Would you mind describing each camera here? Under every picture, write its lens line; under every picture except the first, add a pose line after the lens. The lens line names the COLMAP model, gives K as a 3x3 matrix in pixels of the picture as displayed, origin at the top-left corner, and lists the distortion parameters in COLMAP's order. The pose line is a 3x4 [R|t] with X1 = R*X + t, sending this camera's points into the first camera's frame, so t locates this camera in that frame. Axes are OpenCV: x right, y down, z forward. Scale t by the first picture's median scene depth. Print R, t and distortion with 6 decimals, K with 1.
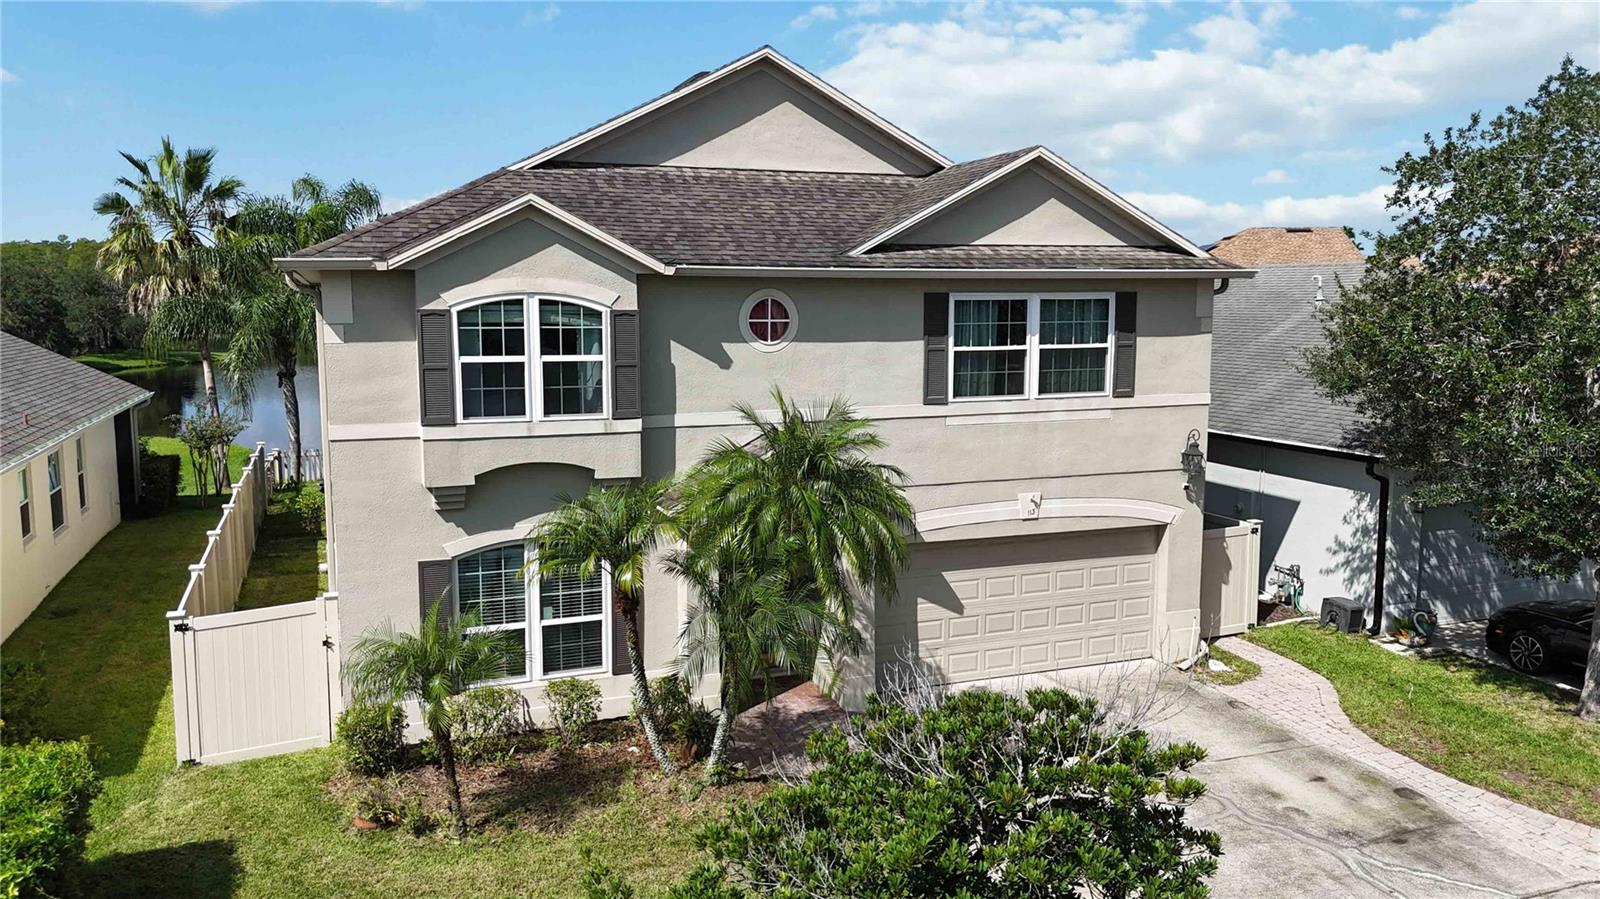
lens RADIAL K [[1182.9, 0, 807.7], [0, 1182.9, 452.3], [0, 0, 1]] dist [0.081010, -0.096704]
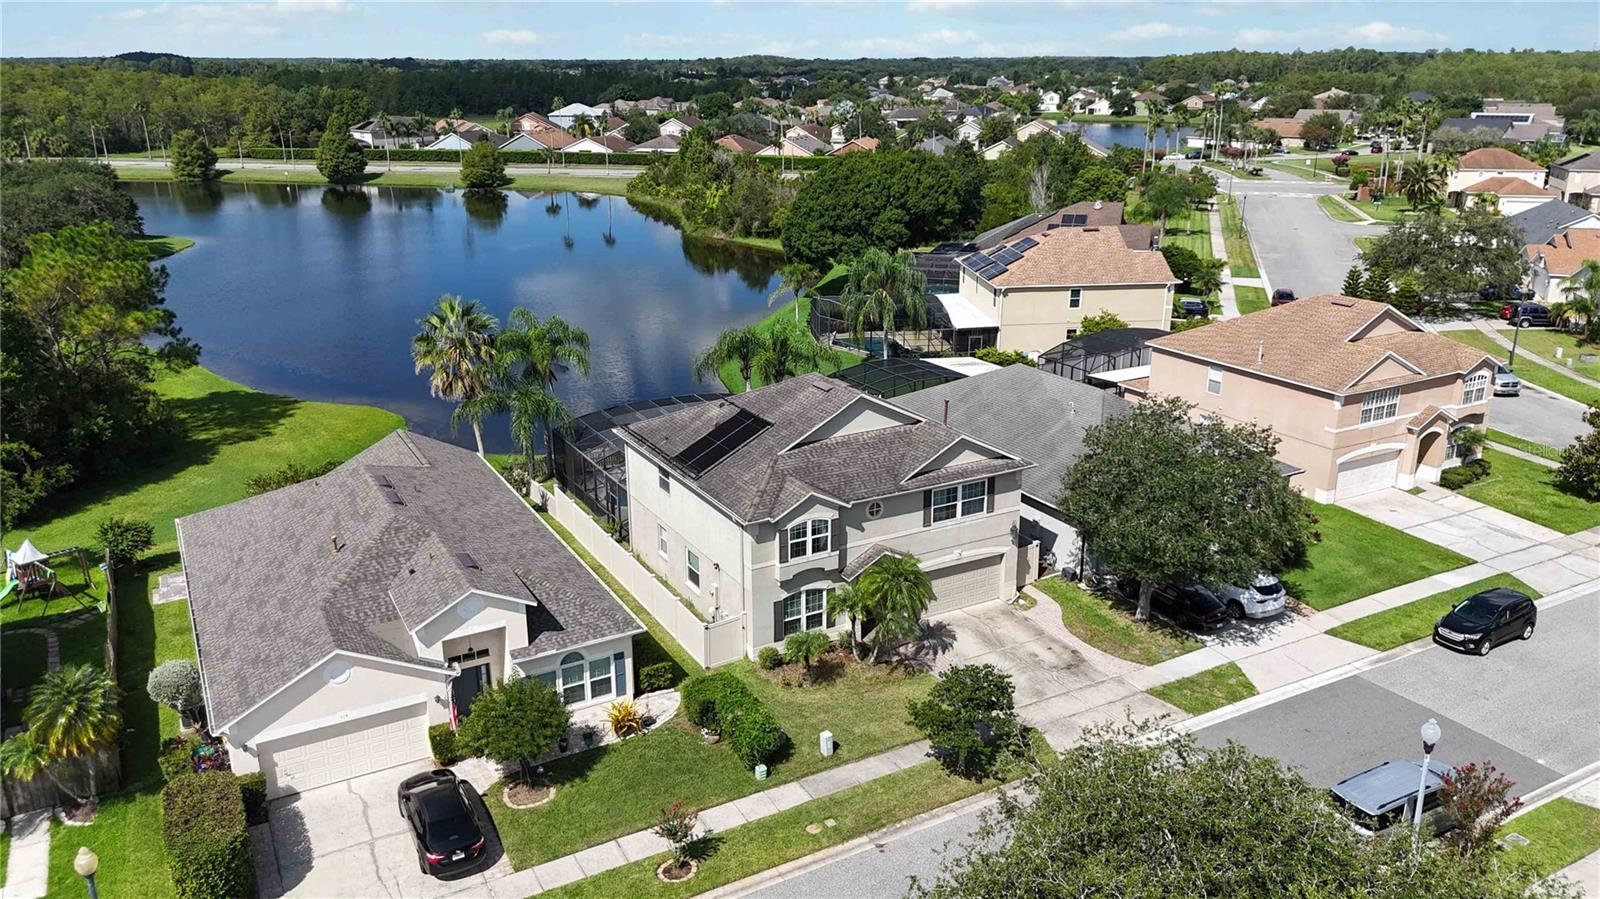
lens RADIAL K [[1152.3, 0, 800.0], [0, 1152.3, 449.5], [0, 0, 1]] dist [0.079684, -0.081170]
pose [[0.992053, -0.045251, 0.117404, -0.571642], [0.023959, 0.983955, 0.176799, -0.804272], [-0.123520, -0.172581, 0.977220, -1.832443]]
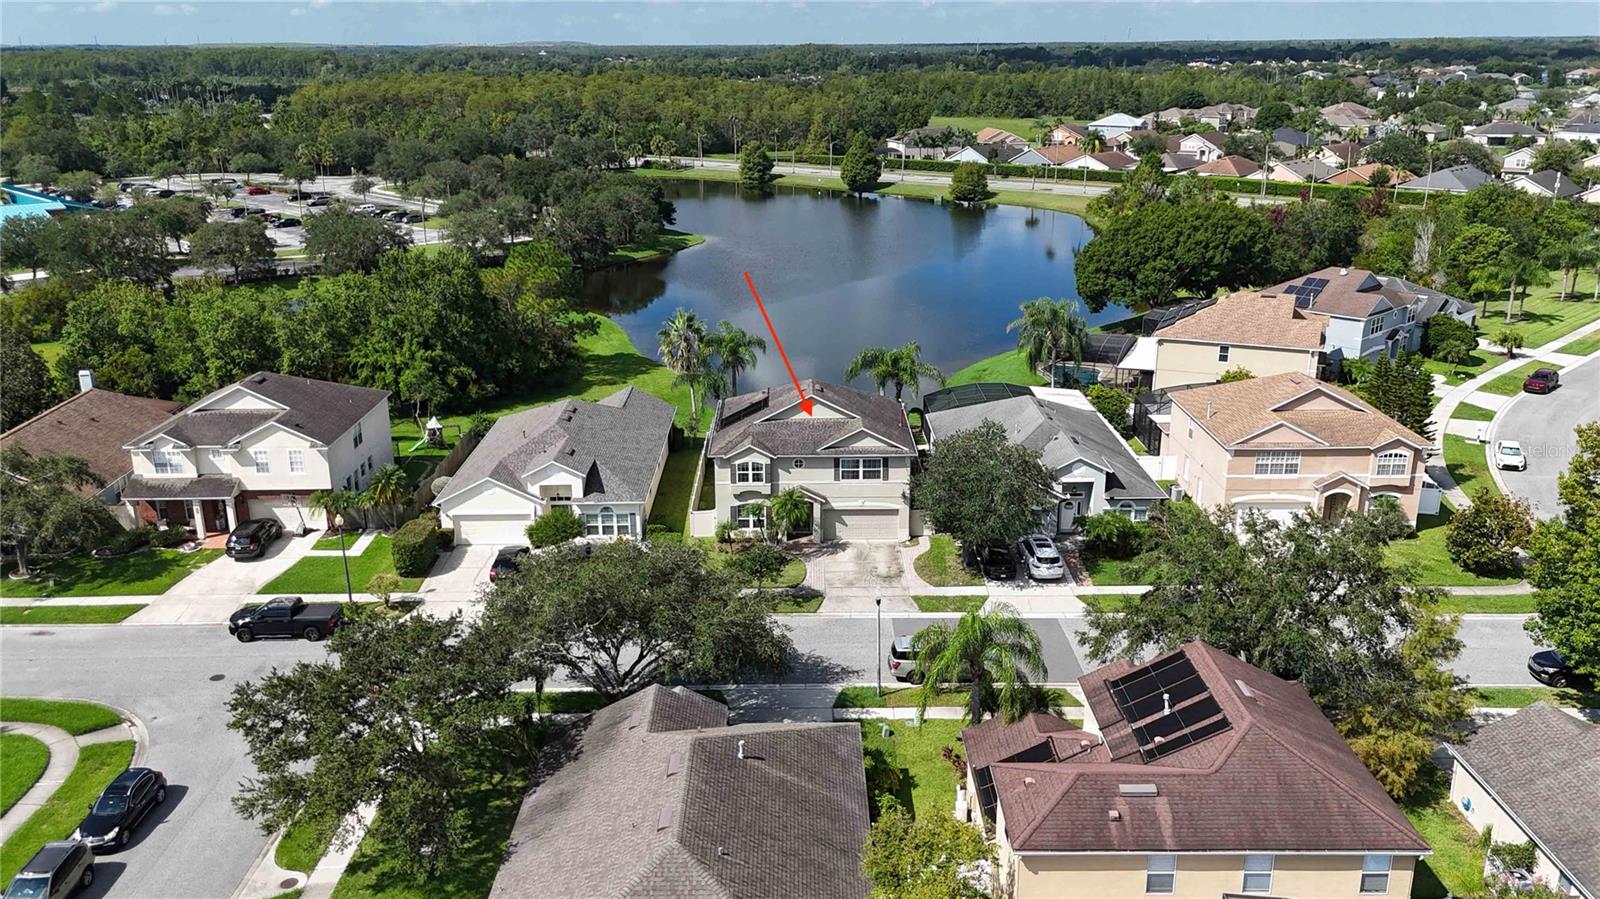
lens RADIAL K [[1182.9, 0, 807.7], [0, 1182.9, 452.3], [0, 0, 1]] dist [0.081010, -0.096704]
pose [[0.936893, 0.105392, -0.333352, 1.699948], [-0.045331, 0.982052, 0.183081, -1.102314], [0.346665, -0.156416, 0.924855, -3.663454]]
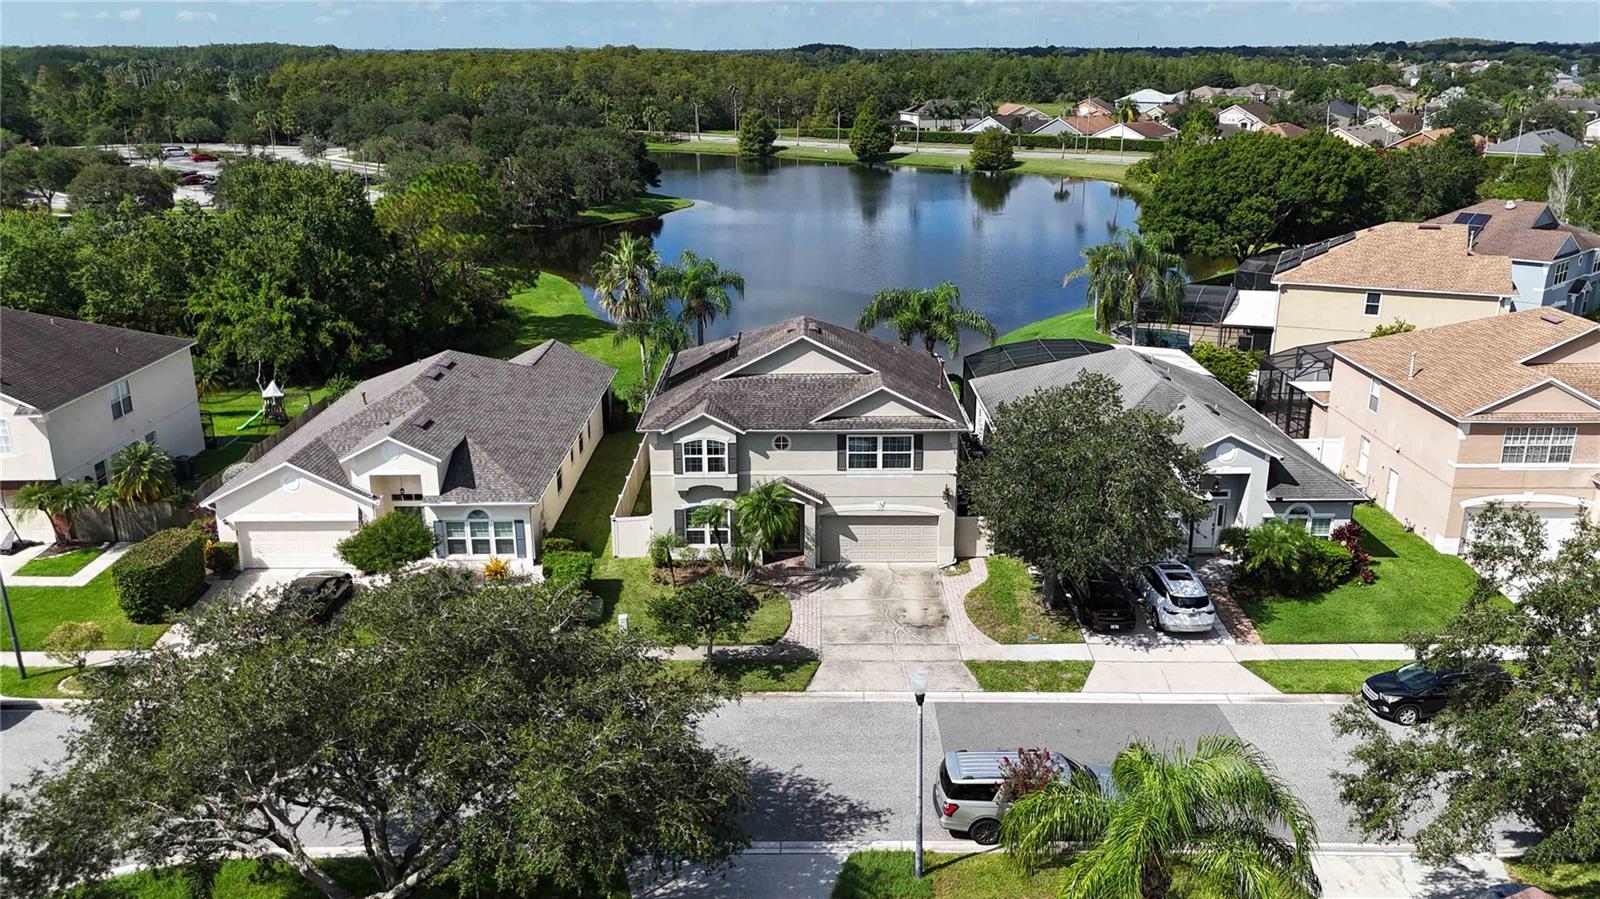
lens RADIAL K [[1206.3, 0, 800.0], [0, 1206.3, 449.5], [0, 0, 1]] dist [0.037765, -0.004302]
pose [[0.932398, 0.107769, -0.344993, 1.149822], [-0.046954, 0.982541, 0.180024, -0.694225], [0.358371, -0.151655, 0.921179, -1.975327]]
